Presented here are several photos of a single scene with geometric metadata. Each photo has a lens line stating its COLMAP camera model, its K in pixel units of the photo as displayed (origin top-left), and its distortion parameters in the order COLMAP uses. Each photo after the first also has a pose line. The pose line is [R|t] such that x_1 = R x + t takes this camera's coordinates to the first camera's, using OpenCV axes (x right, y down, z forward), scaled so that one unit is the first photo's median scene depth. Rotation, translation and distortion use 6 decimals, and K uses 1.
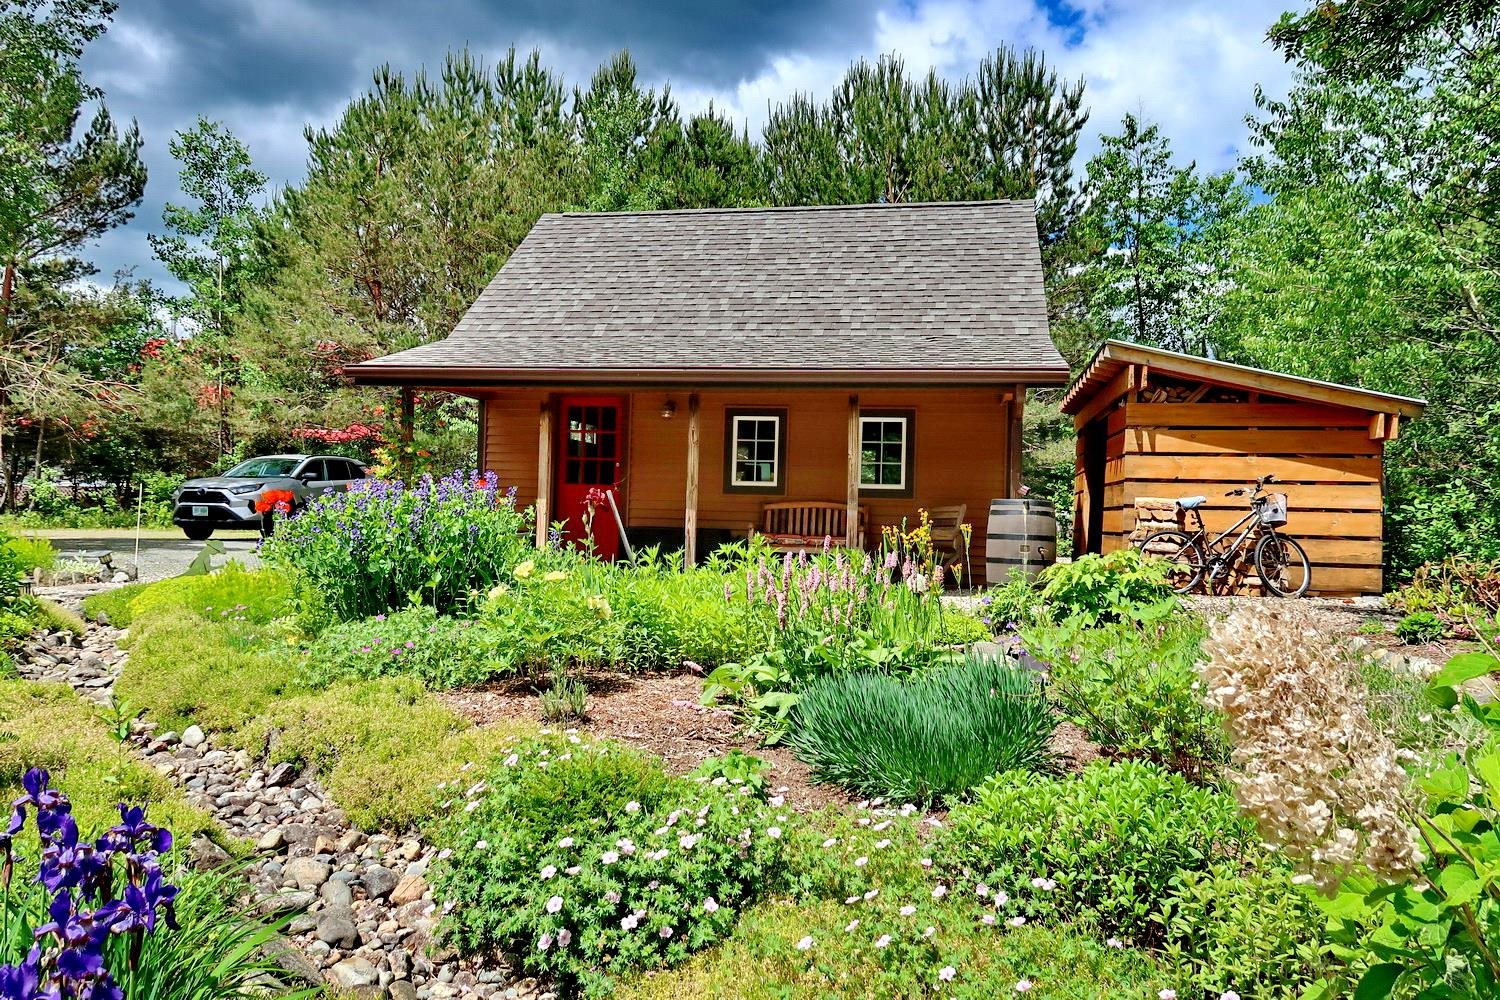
lens RADIAL K [[1111.3, 0, 752.2], [0, 1111.3, 490.9], [0, 0, 1]] dist [0.018999, -0.031186]
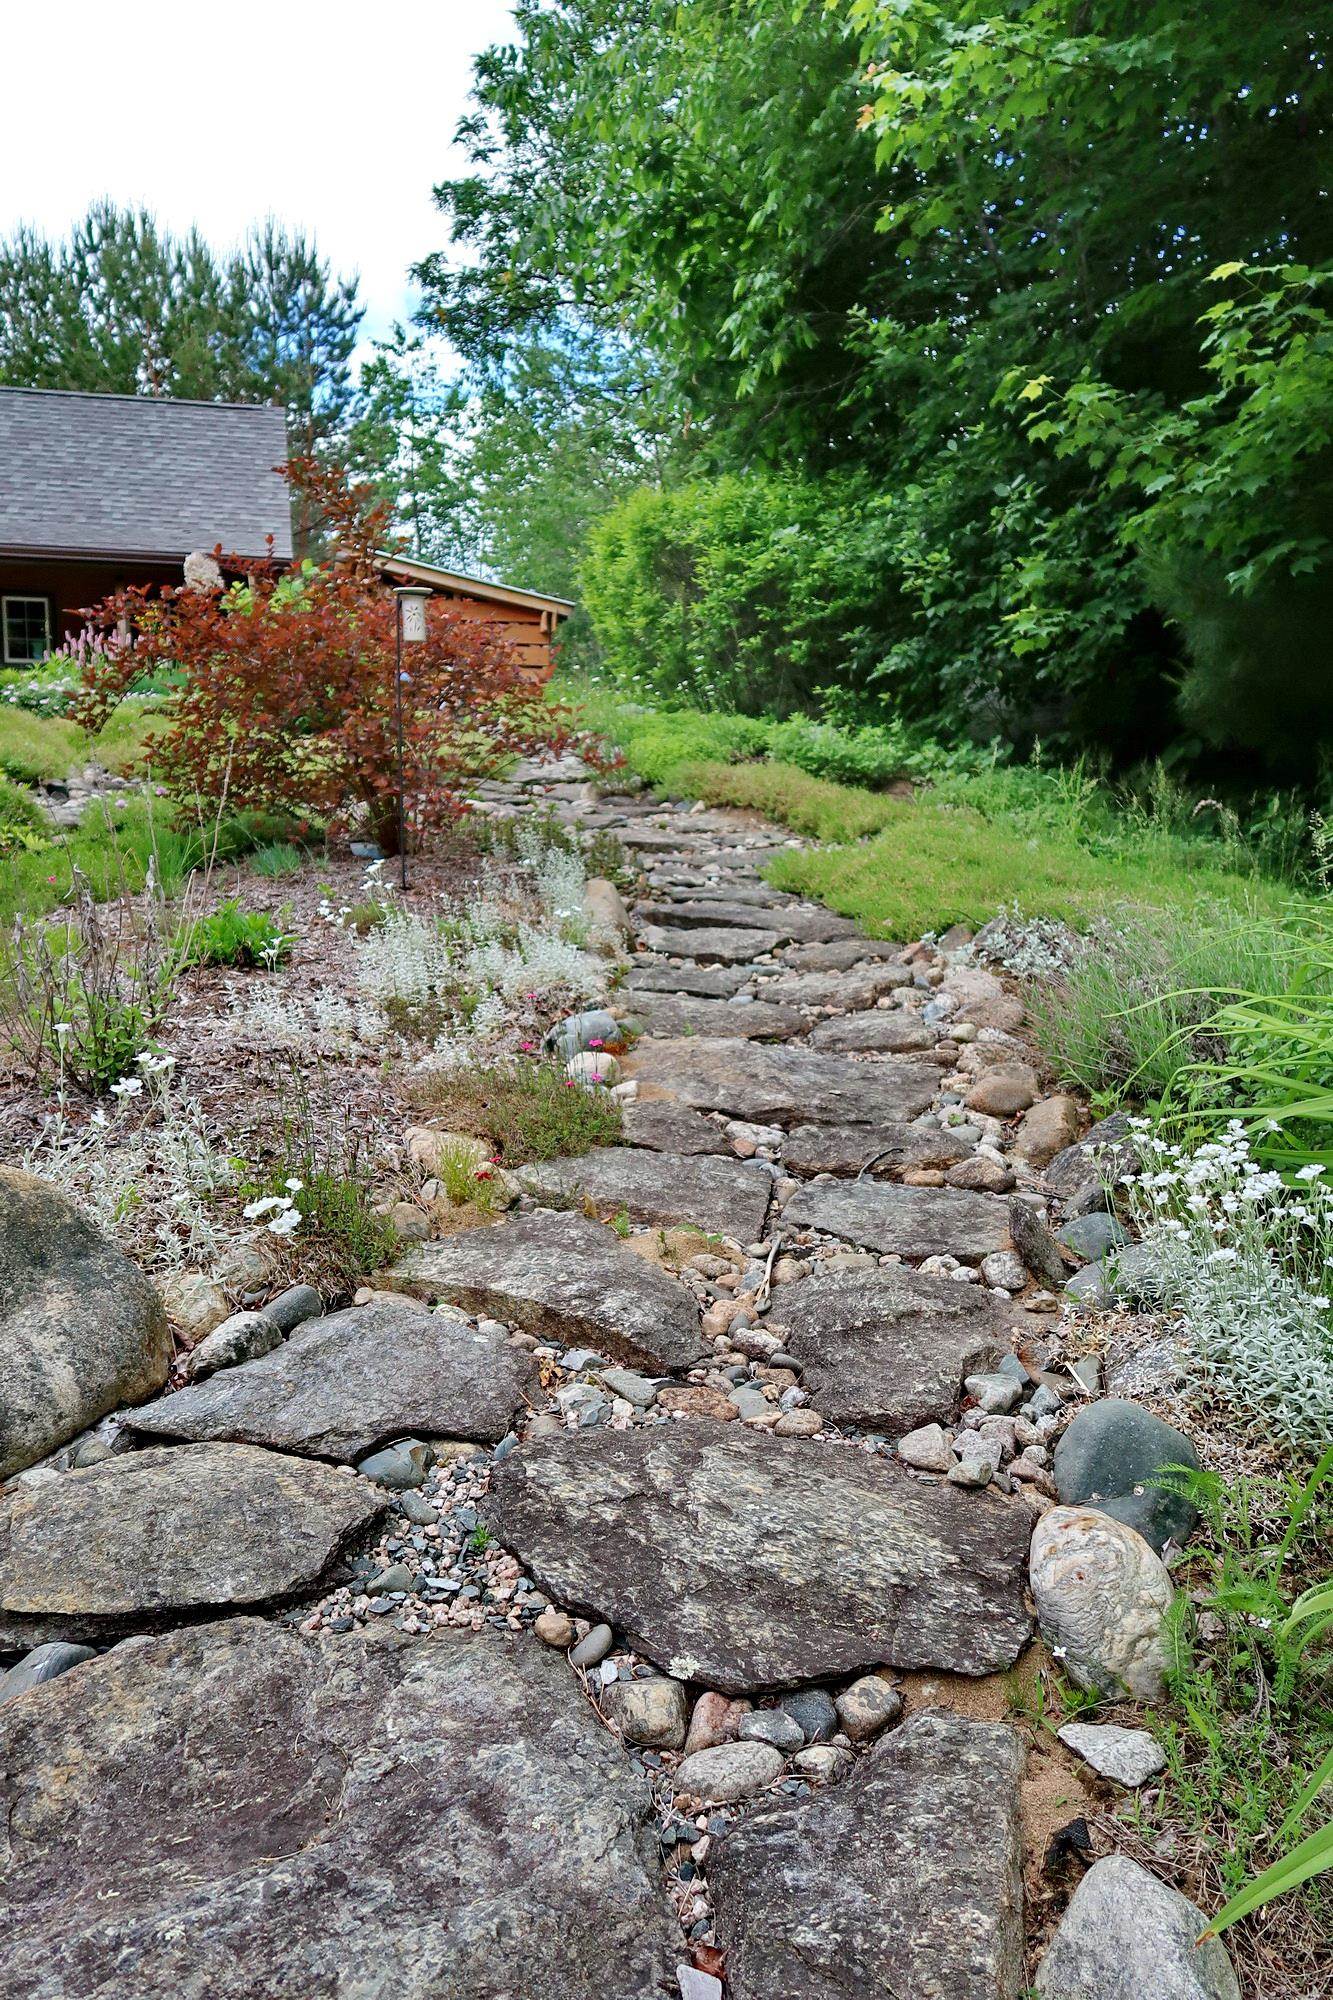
lens RADIAL K [[1416.3, 0, 666.5], [0, 1416.3, 1000.0], [0, 0, 1]] dist [0.012016, -0.002807]
pose [[0.903057, -0.074300, 0.423046, -0.022725], [0.005280, 0.986771, 0.162036, 0.048582], [-0.429489, -0.144094, 0.891502, -0.271124]]
